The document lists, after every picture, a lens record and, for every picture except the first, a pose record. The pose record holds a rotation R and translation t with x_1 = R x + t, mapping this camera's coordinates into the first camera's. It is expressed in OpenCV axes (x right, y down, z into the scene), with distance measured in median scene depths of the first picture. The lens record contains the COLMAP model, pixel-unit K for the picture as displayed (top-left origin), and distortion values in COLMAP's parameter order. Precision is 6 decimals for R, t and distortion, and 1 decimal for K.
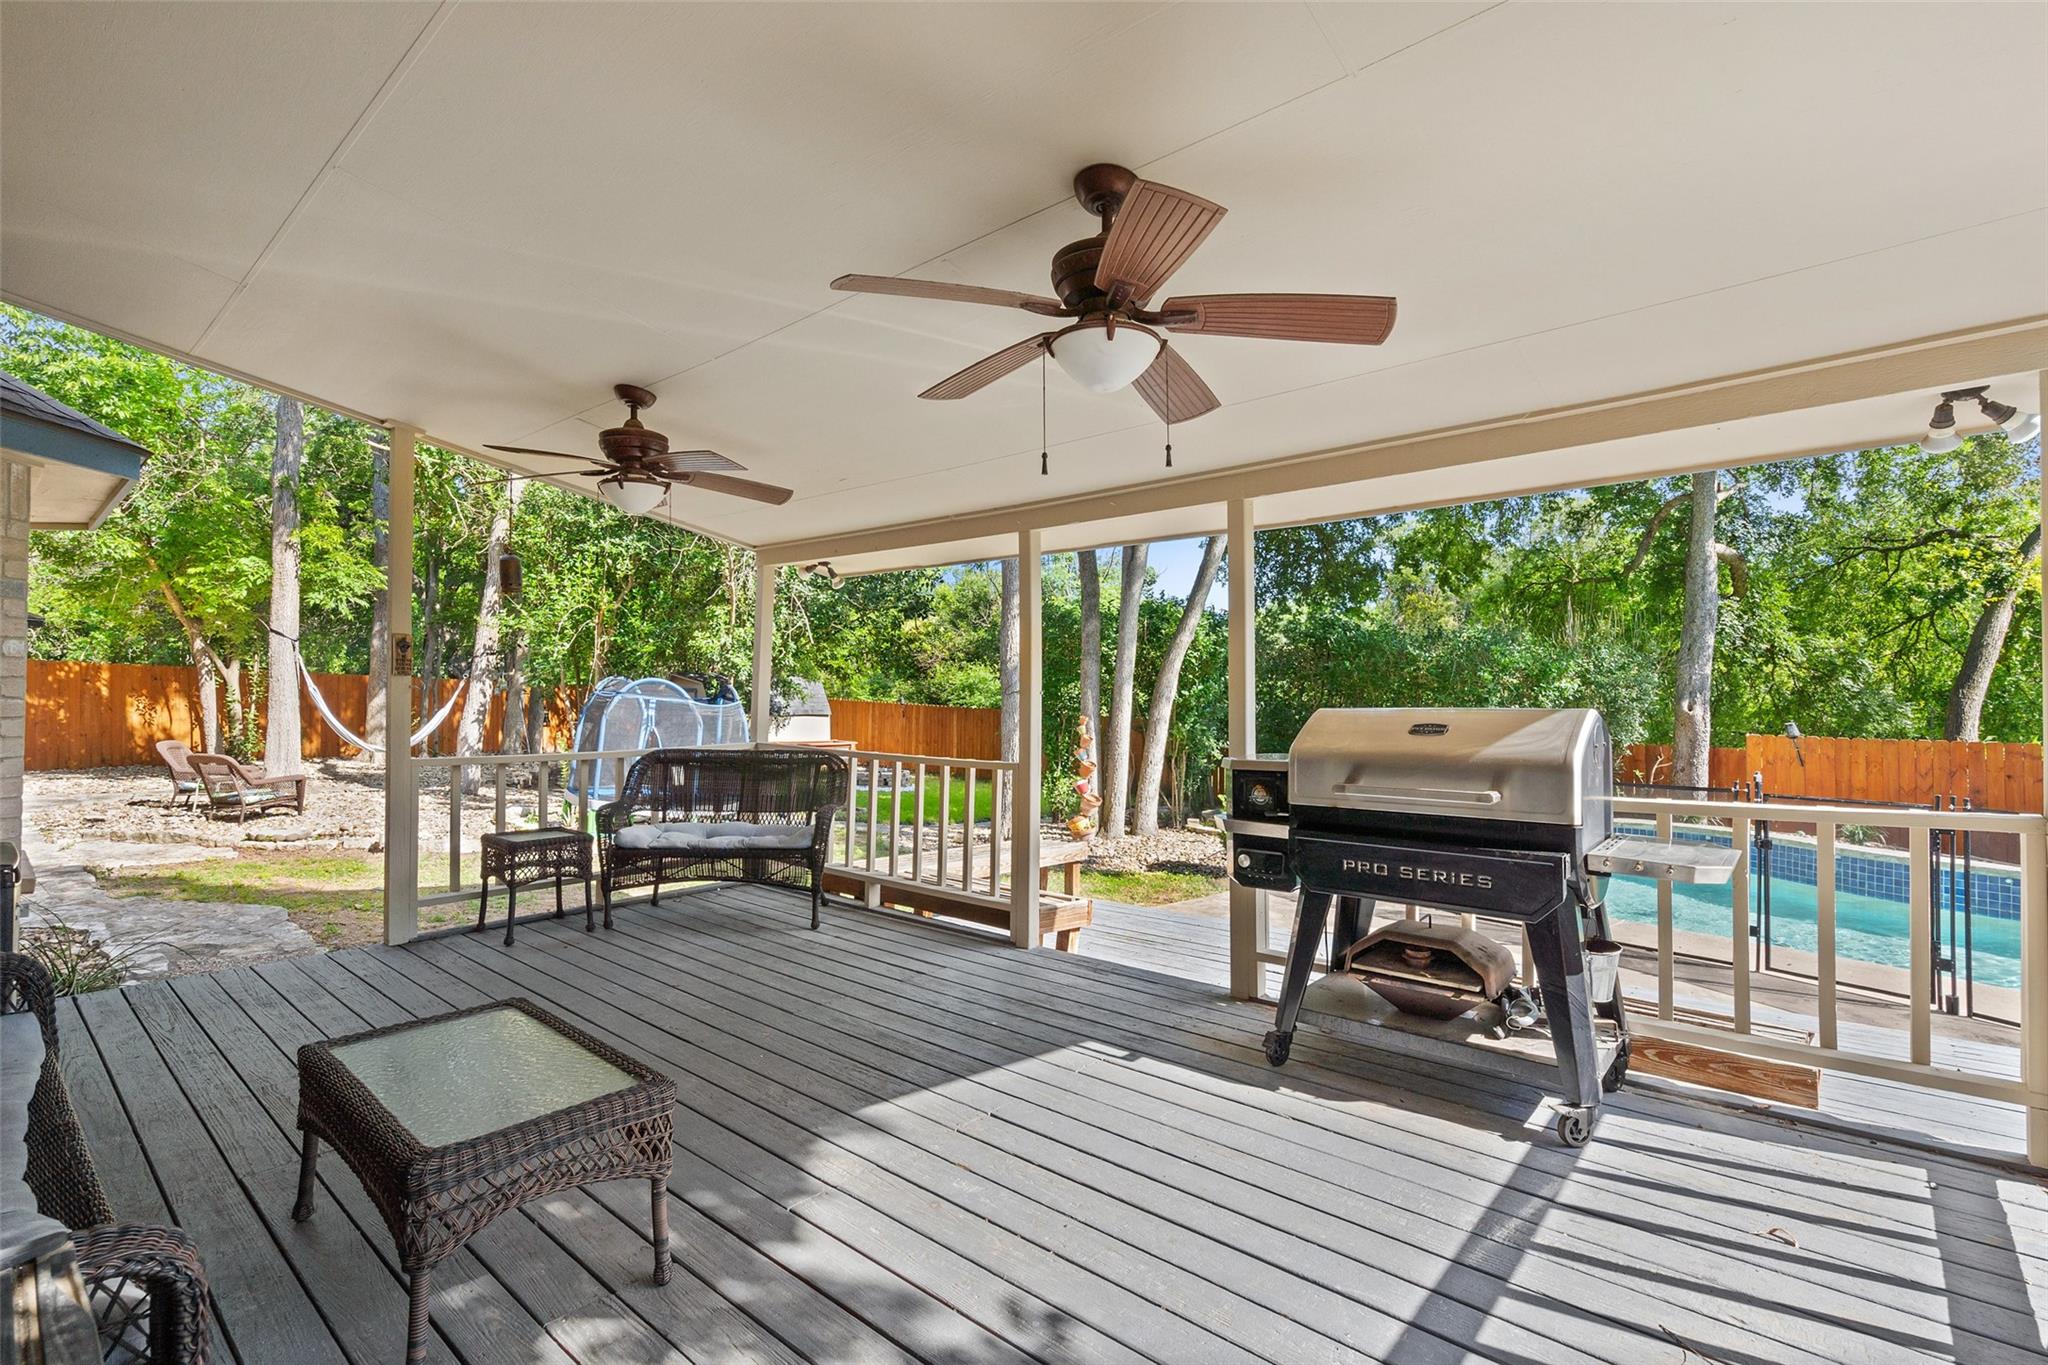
lens RADIAL K [[948.8, 0, 1020.2], [0, 948.8, 685.3], [0, 0, 1]] dist [-0.008137, 0.003713]
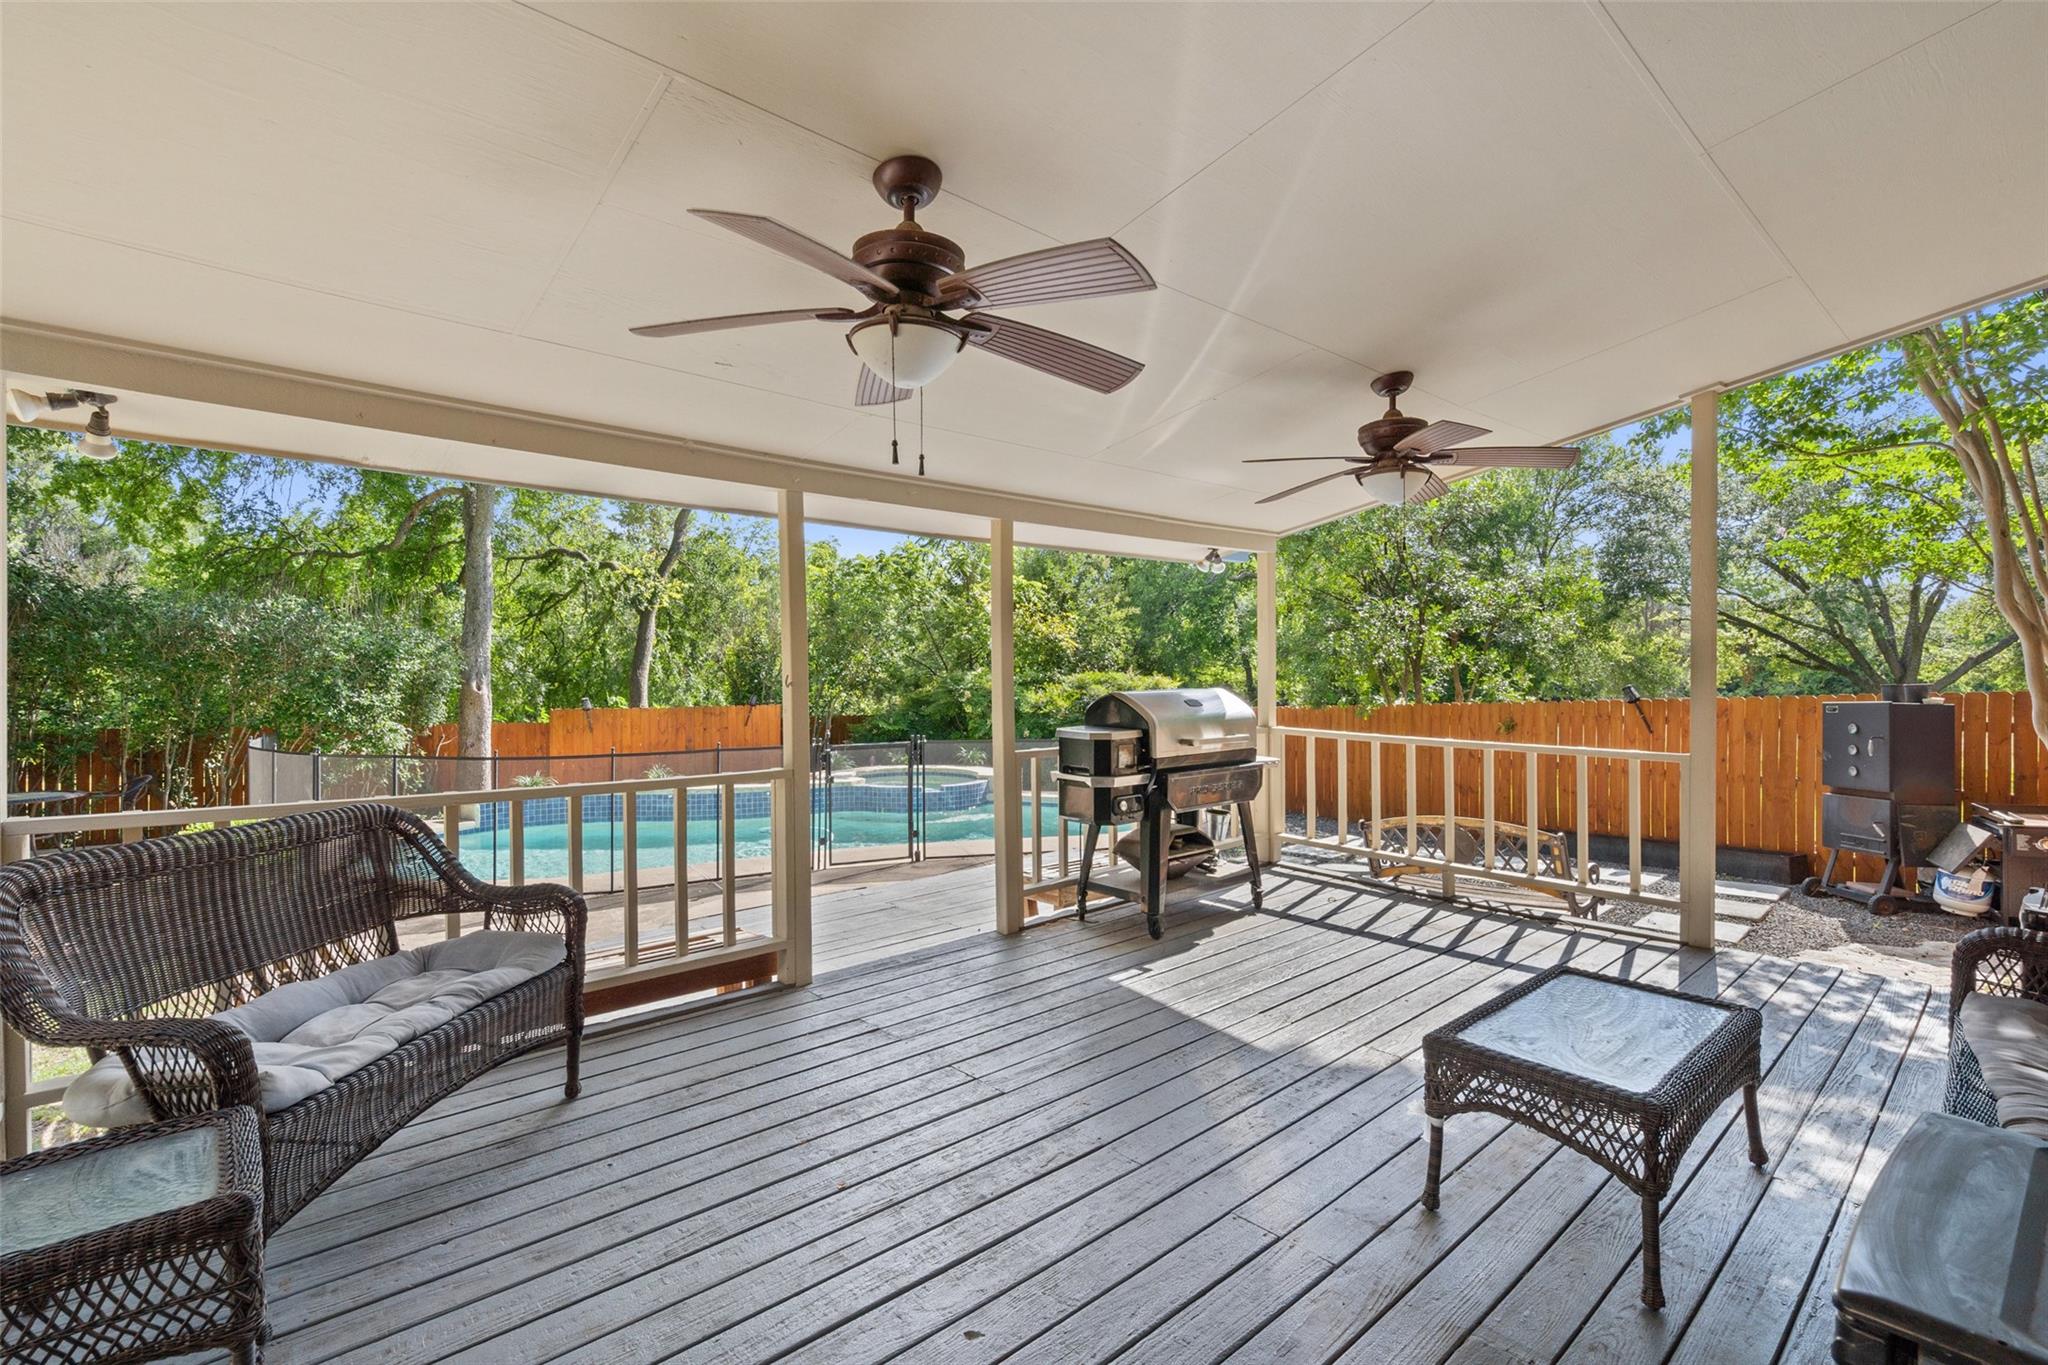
lens RADIAL K [[948.8, 0, 1021.7], [0, 948.8, 674.0], [0, 0, 1]] dist [-0.008137, 0.003713]
pose [[0.114774, -0.004138, 0.993383, -0.929887], [-0.008430, 0.999951, 0.005140, -0.006656], [-0.993356, -0.008964, 0.114734, 0.816943]]
